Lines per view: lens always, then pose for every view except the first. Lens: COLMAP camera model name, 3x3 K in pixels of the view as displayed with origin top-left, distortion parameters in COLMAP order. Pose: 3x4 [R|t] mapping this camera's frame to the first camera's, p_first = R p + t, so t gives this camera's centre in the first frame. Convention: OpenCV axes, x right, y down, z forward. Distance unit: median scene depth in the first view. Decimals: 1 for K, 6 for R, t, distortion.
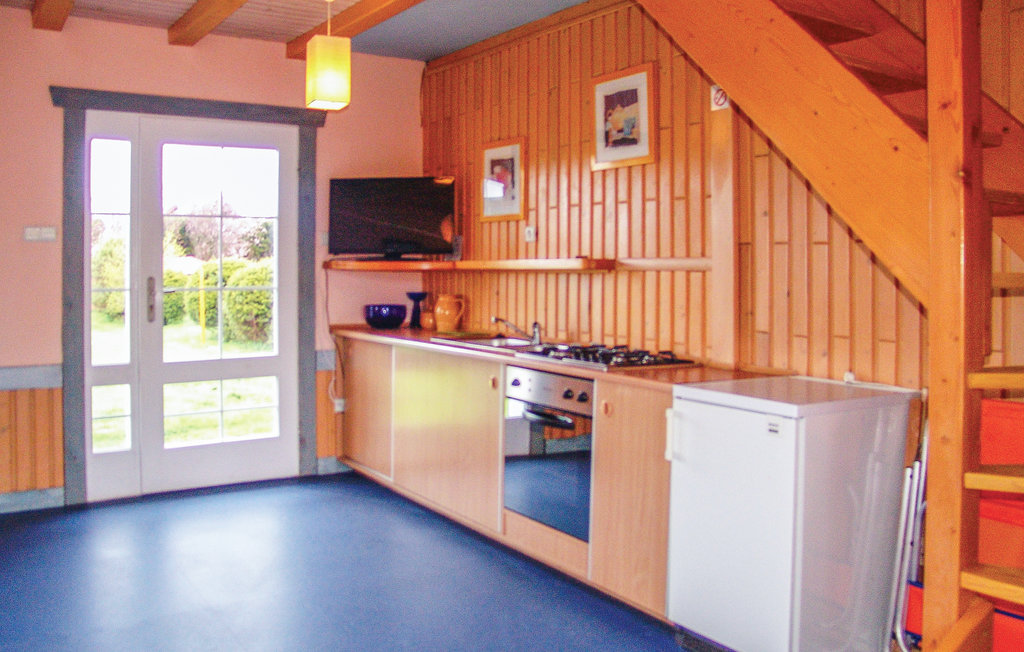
lens RADIAL K [[911.7, 0, 541.7], [0, 911.7, 267.6], [0, 0, 1]] dist [-0.038356, 0.015416]
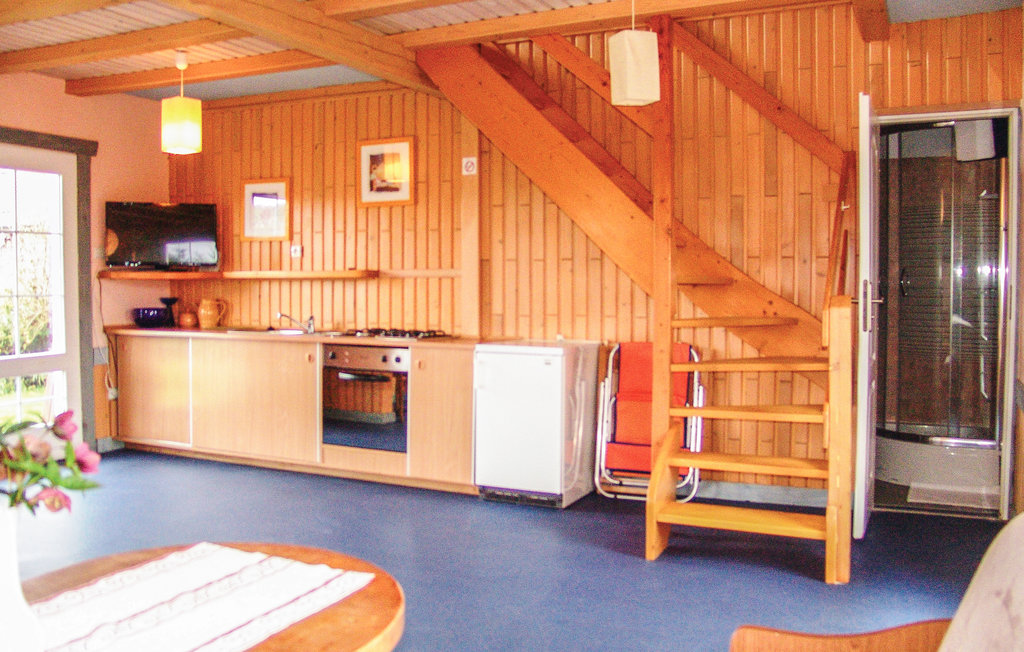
lens RADIAL K [[911.7, 0, 508.4], [0, 911.7, 323.5], [0, 0, 1]] dist [-0.038356, 0.015416]
pose [[0.857293, -0.026850, 0.514129, -0.437874], [0.003003, 0.998883, 0.047159, 0.006944], [-0.514820, -0.038885, 0.856416, -0.306661]]
